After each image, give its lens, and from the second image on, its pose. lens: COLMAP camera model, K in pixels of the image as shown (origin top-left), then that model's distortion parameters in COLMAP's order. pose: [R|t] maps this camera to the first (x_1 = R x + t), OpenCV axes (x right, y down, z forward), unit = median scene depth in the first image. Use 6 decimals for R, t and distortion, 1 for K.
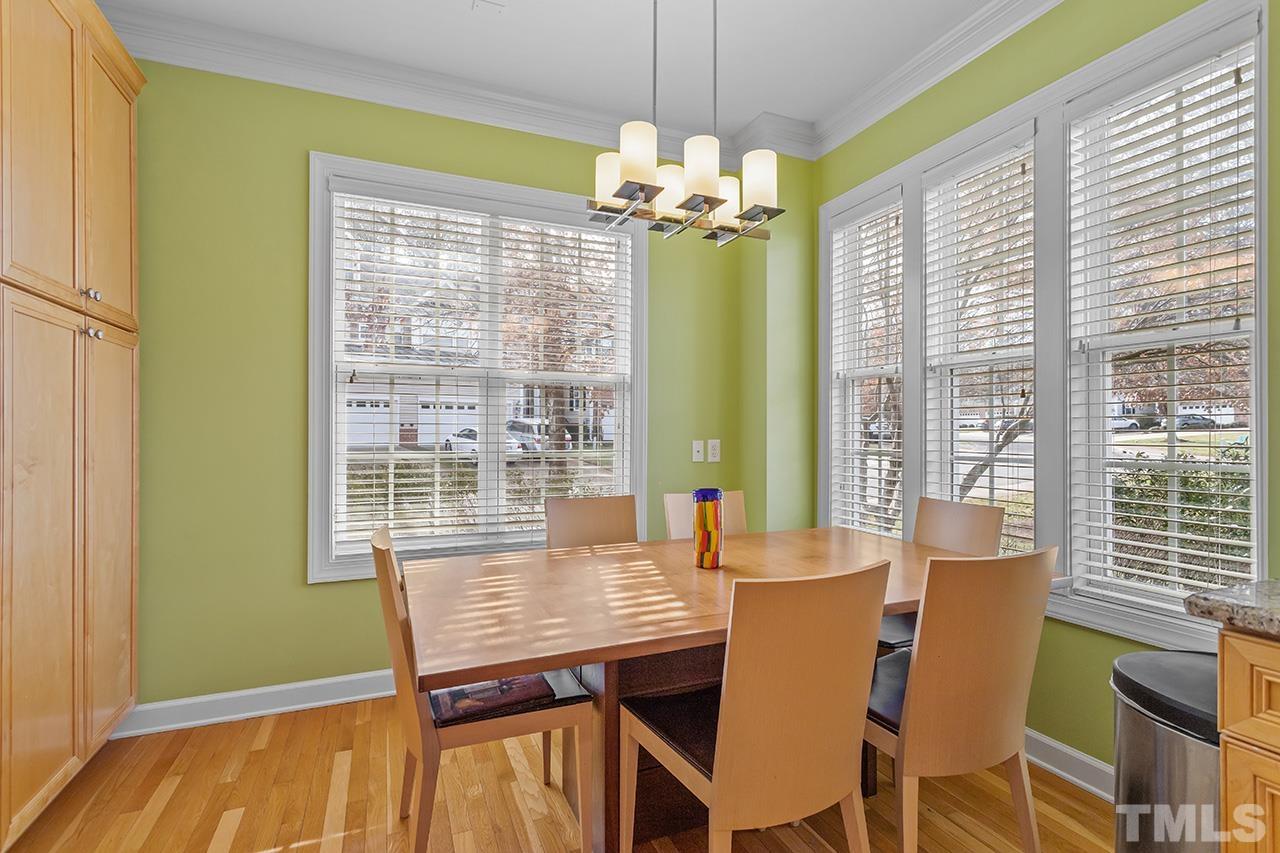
lens RADIAL K [[607.0, 0, 639.9], [0, 607.0, 437.0], [0, 0, 1]] dist [-0.000111, 0.000546]
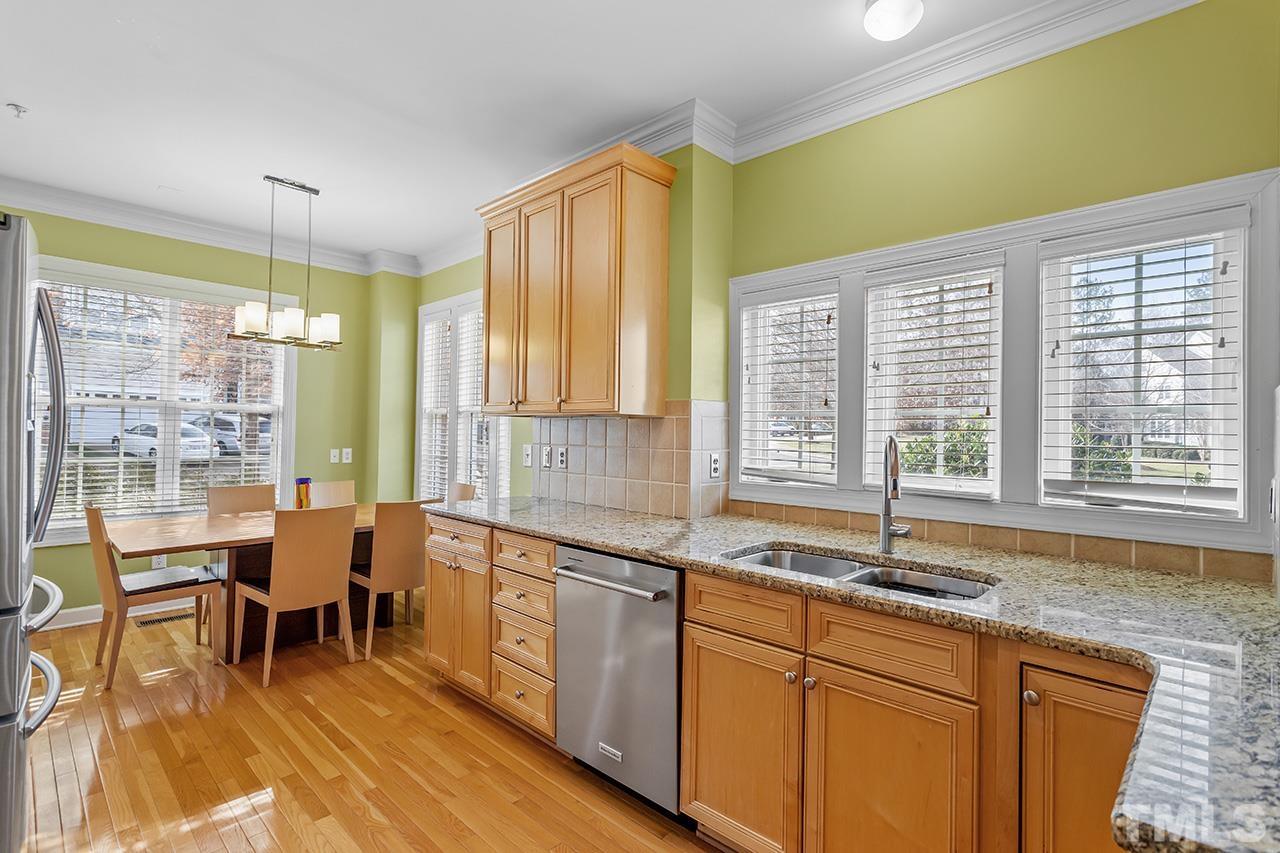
lens RADIAL K [[599.3, 0, 643.0], [0, 599.3, 423.4], [0, 0, 1]] dist [0.001285, 0.000239]
pose [[0.913915, 0.018936, 0.405463, 0.226032], [-0.011729, 0.999726, -0.020253, -0.044214], [-0.405736, 0.013754, 0.913887, -0.828317]]
